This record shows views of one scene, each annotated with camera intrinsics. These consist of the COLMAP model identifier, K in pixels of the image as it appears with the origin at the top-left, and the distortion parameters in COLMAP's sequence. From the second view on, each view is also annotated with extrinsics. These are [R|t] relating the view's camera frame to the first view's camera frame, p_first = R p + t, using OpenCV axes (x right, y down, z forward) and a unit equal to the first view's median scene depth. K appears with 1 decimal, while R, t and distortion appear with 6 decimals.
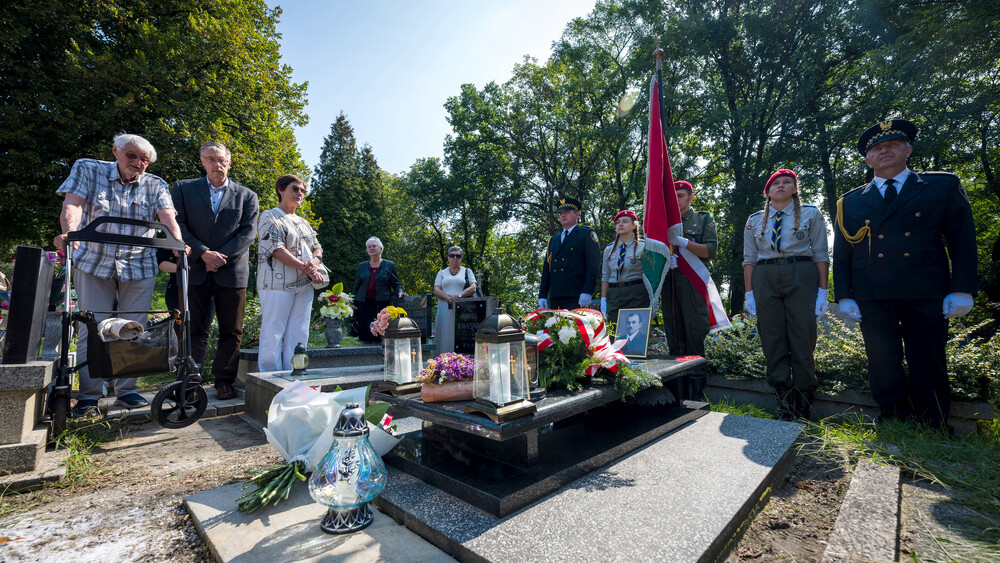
lens RADIAL K [[432.3, 0, 482.6], [0, 432.3, 295.8], [0, 0, 1]] dist [-0.008420, 0.000054]
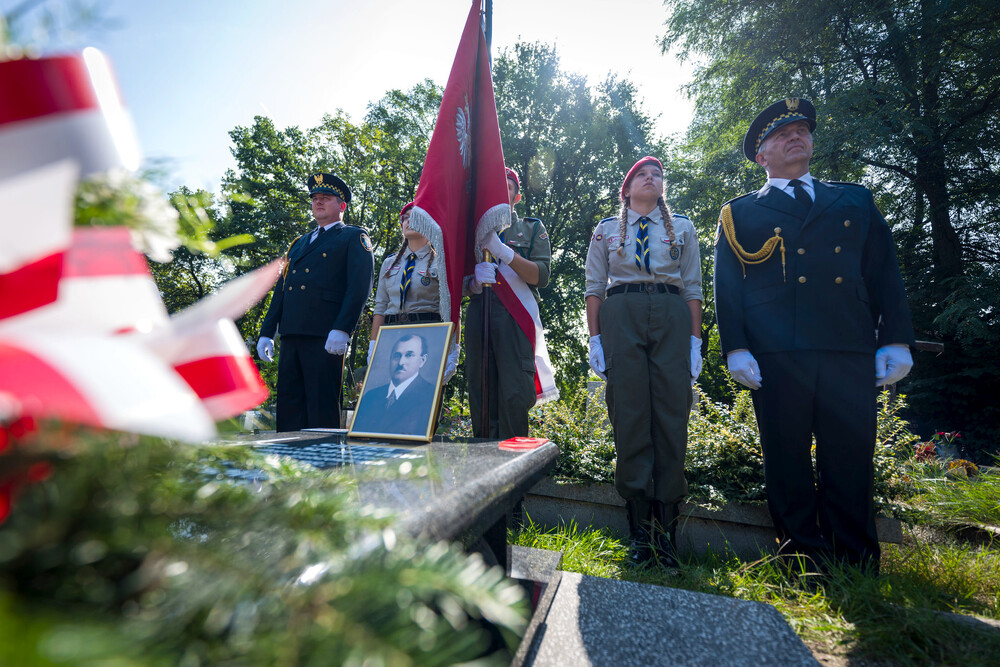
lens RADIAL K [[416.2, 0, 470.9], [0, 416.2, 340.5], [0, 0, 1]] dist [0.001364, 0.000110]
pose [[0.904934, 0.119516, 0.408423, 0.063836], [-0.070832, 0.988666, -0.132370, 0.026096], [-0.419615, 0.090857, 0.903144, 0.163112]]
